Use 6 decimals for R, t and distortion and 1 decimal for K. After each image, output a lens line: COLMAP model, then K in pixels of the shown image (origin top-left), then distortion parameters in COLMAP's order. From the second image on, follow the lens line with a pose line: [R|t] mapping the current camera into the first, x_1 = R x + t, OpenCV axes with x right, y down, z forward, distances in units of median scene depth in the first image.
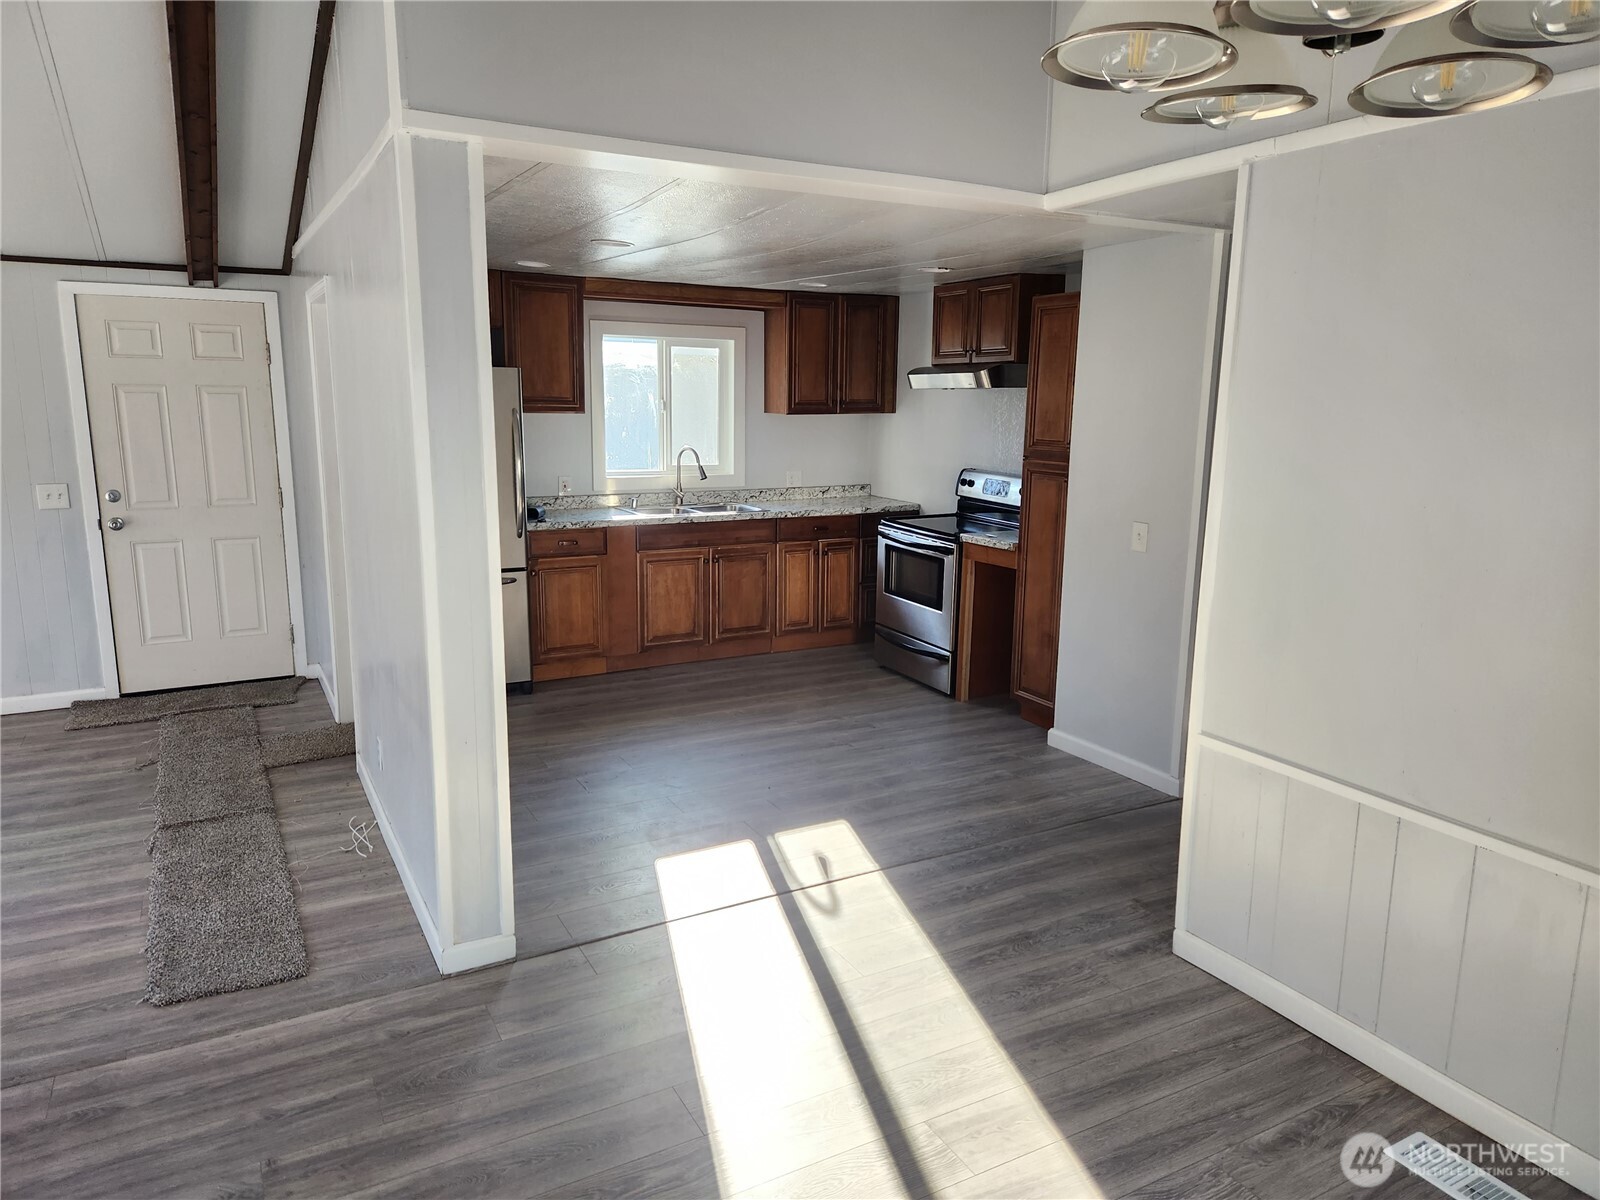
lens RADIAL K [[1069.1, 0, 799.8], [0, 1069.1, 594.0], [0, 0, 1]] dist [0.076138, -0.074631]
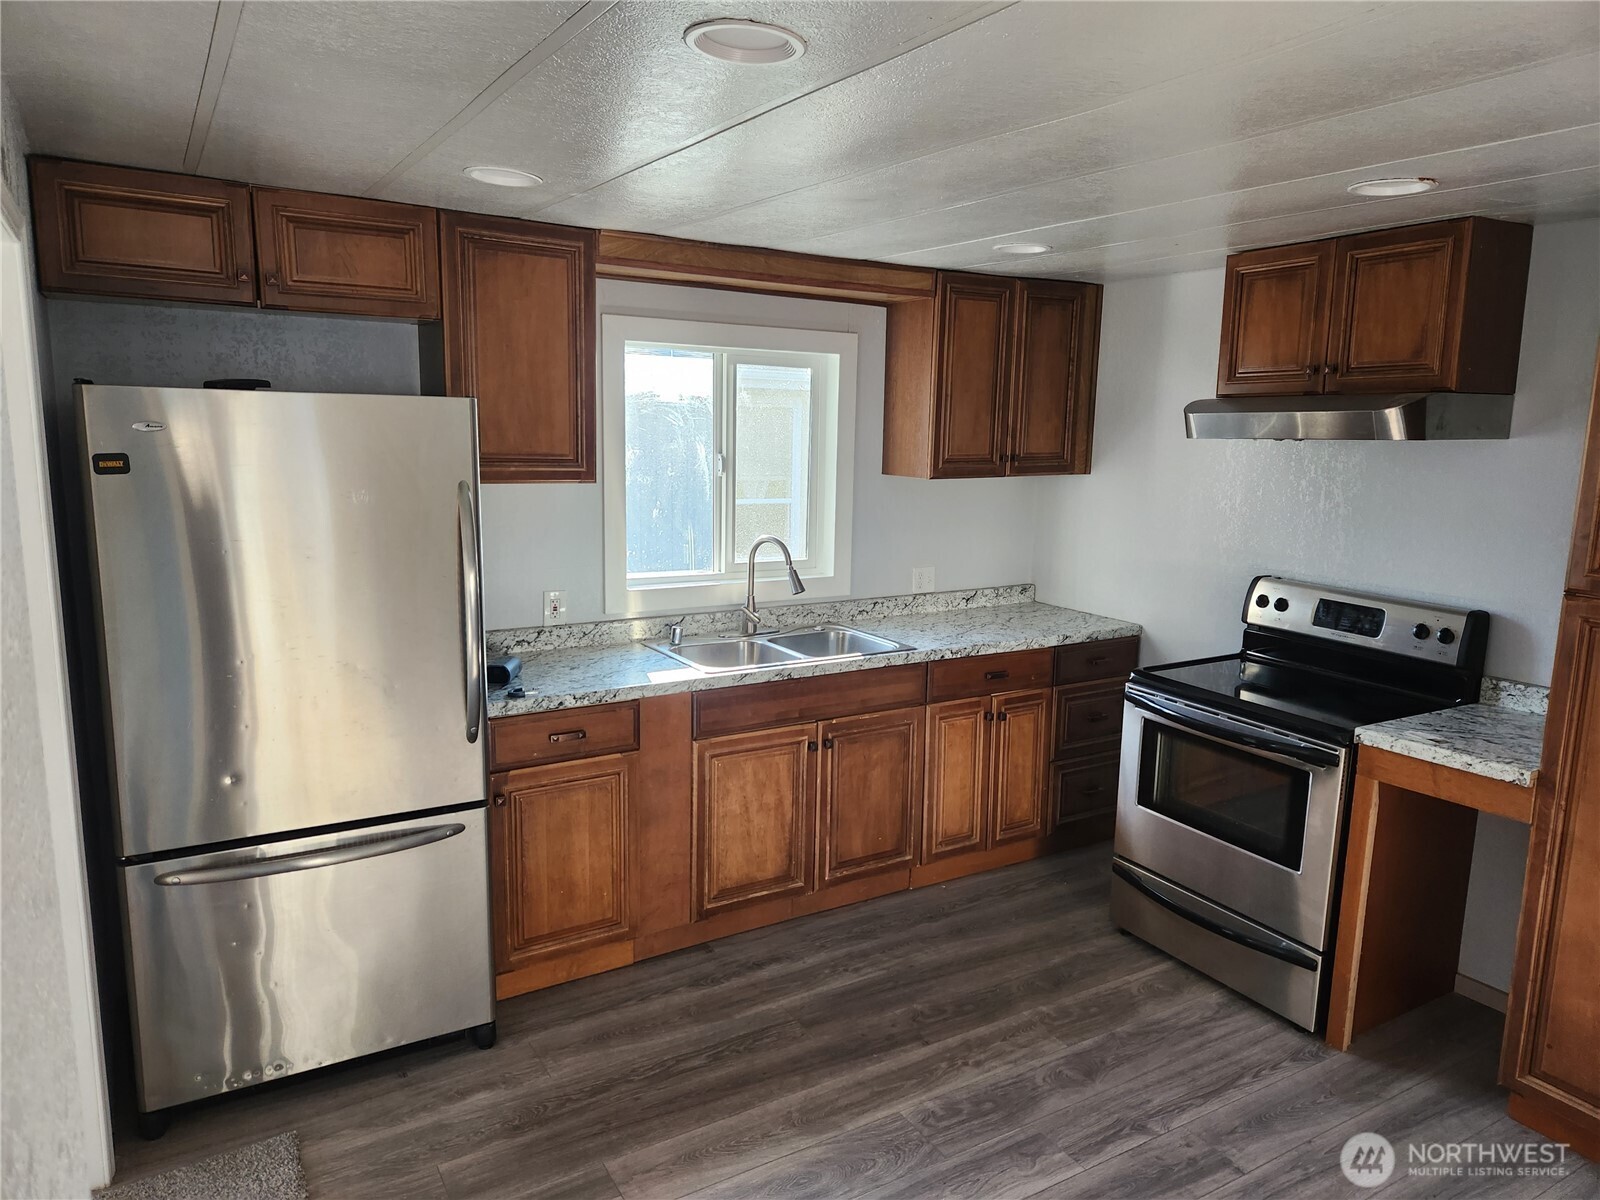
lens RADIAL K [[1072.1, 0, 805.4], [0, 1072.1, 603.8], [0, 0, 1]] dist [0.073840, -0.076006]
pose [[0.999059, -0.002133, 0.043323, -0.118039], [0.003091, 0.999752, -0.022069, -0.094480], [-0.043265, 0.022182, 0.998817, 0.454030]]
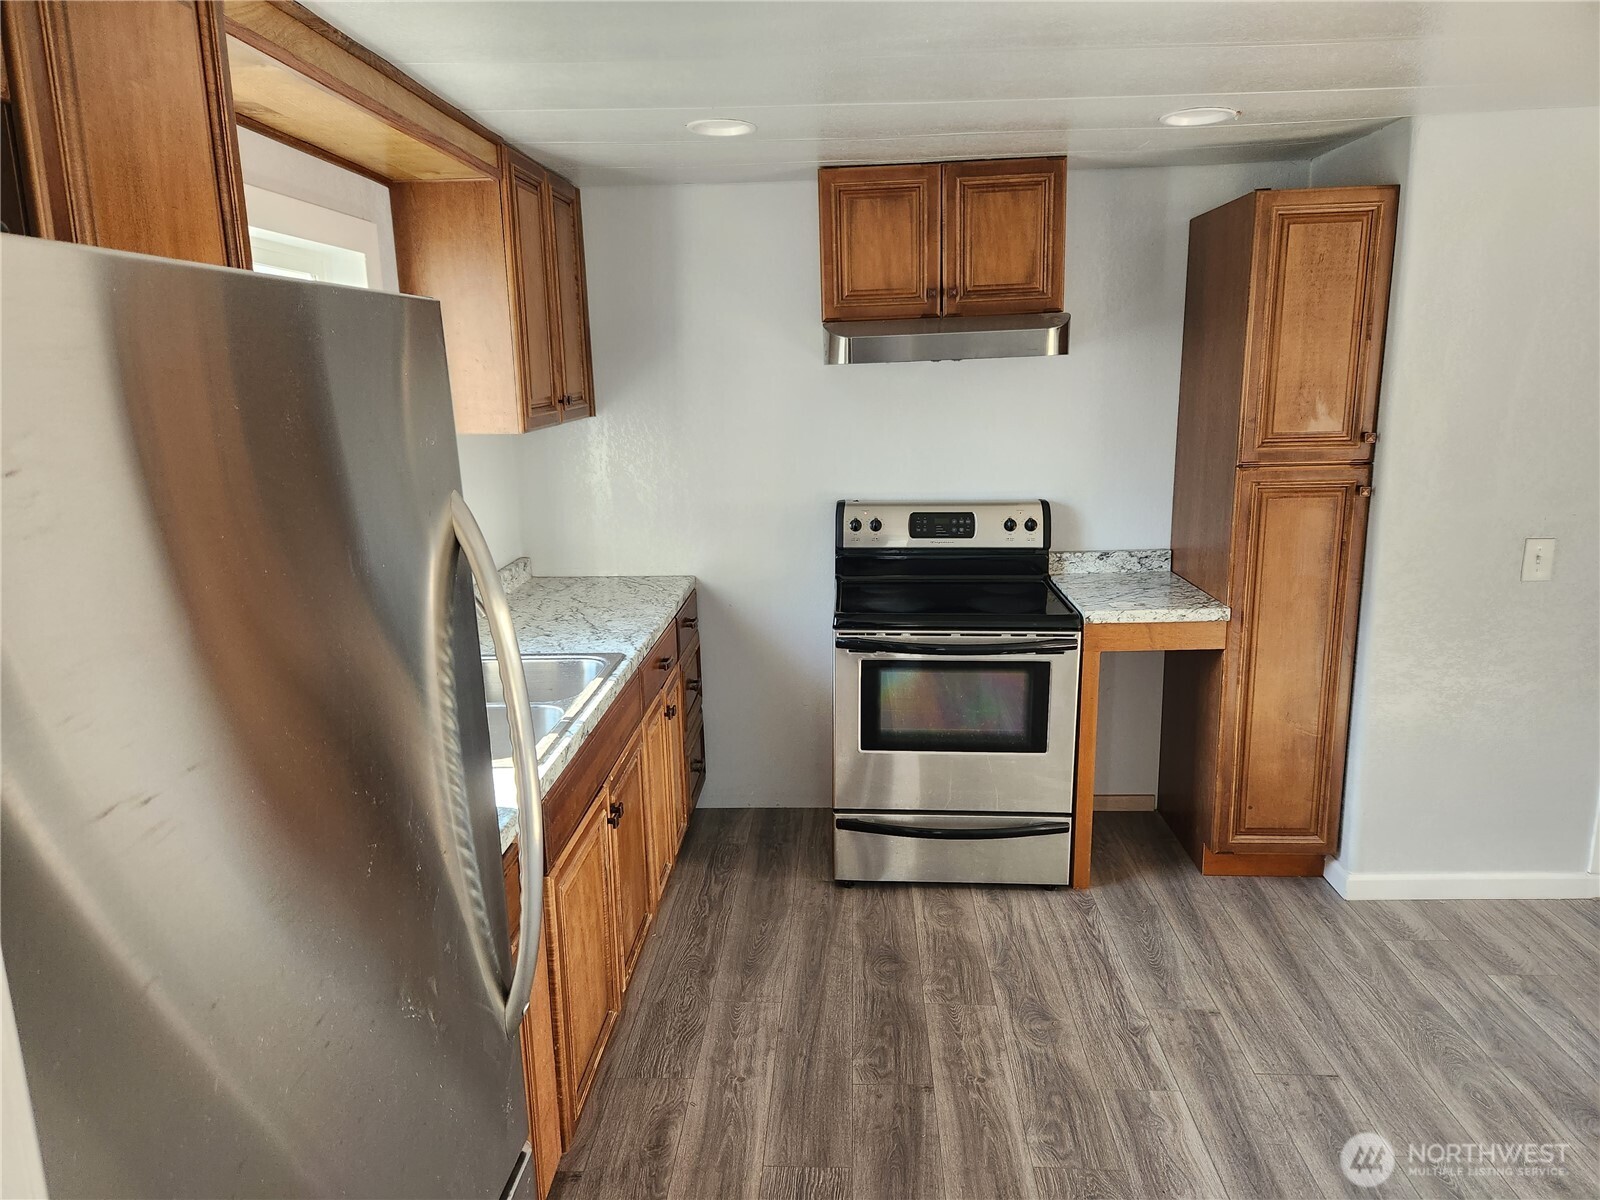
lens RADIAL K [[1072.1, 0, 805.4], [0, 1072.1, 603.8], [0, 0, 1]] dist [0.073840, -0.076006]
pose [[0.519988, -0.207683, 0.828541, -0.365567], [0.189502, 0.973868, 0.125180, -0.145639], [-0.832888, 0.091918, 0.545756, 0.736281]]
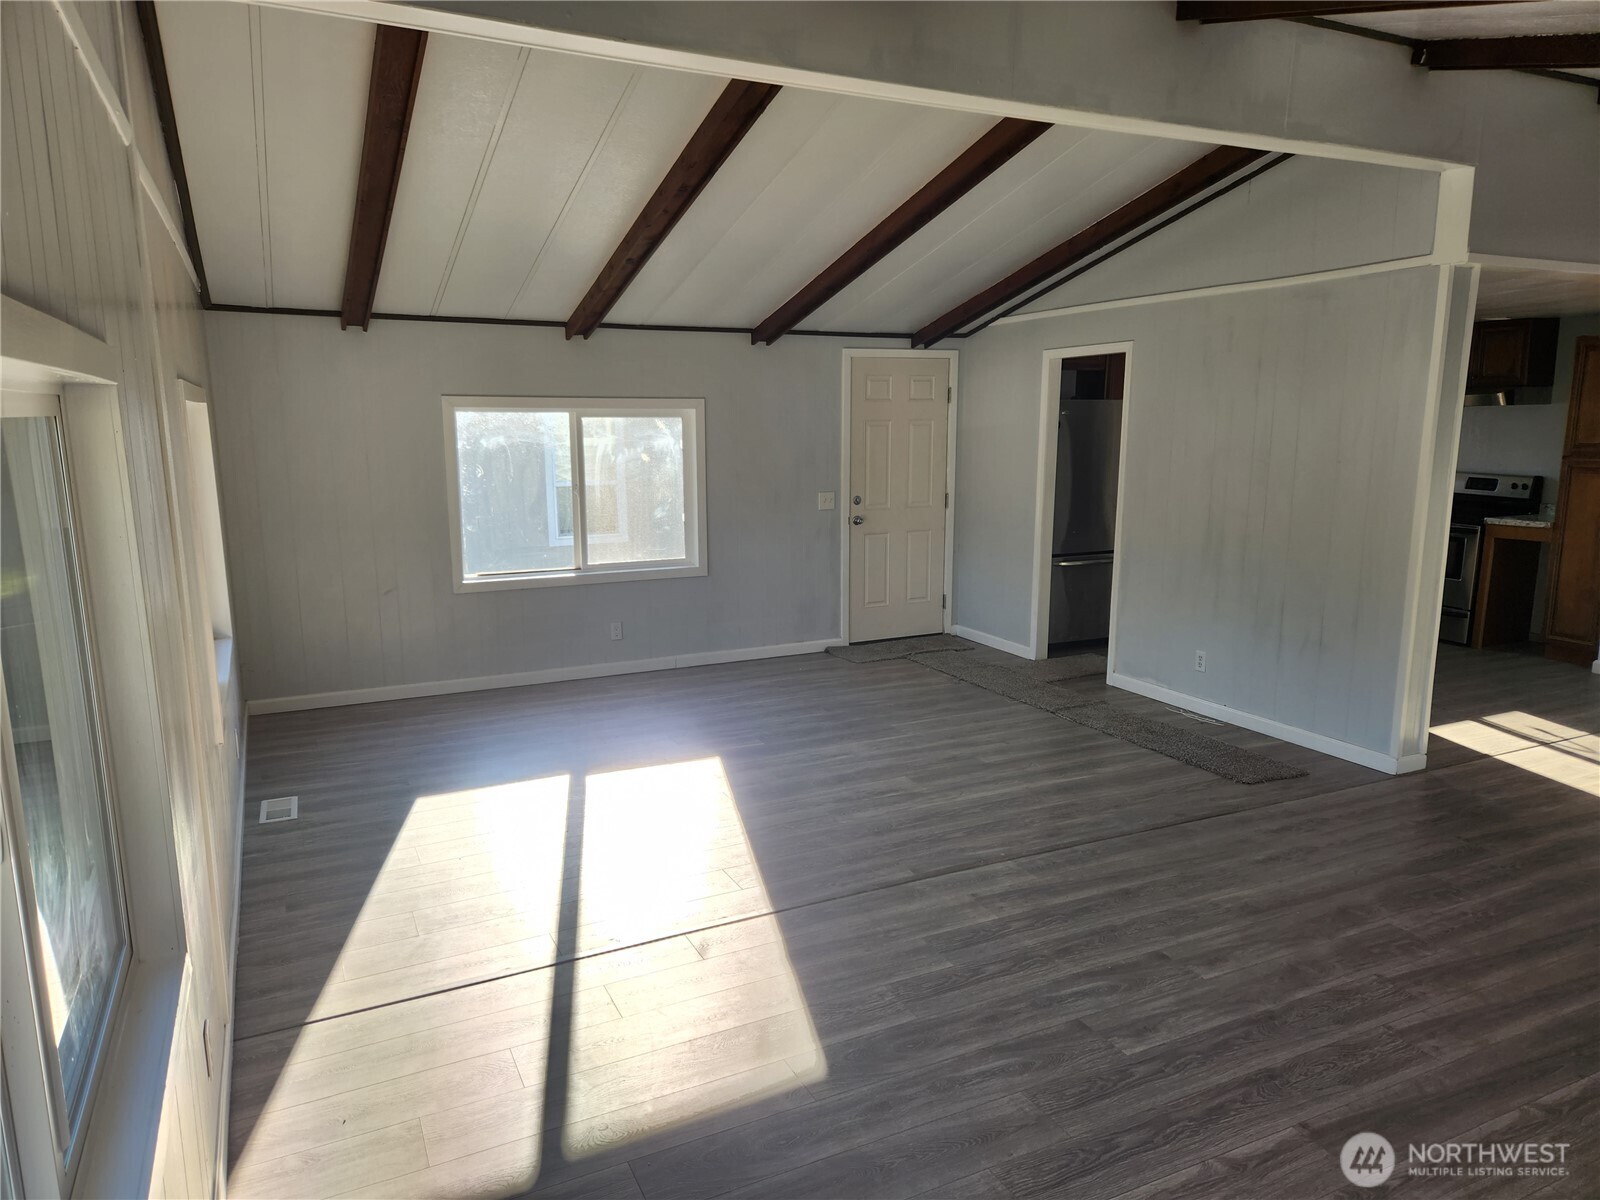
lens RADIAL K [[1072.4, 0, 792.4], [0, 1072.4, 606.6], [0, 0, 1]] dist [0.080601, -0.078772]
pose [[0.998363, -0.008622, -0.056545, -0.555923], [0.007845, 0.999872, -0.013954, 0.057277], [0.056658, 0.013487, 0.998303, -0.332930]]
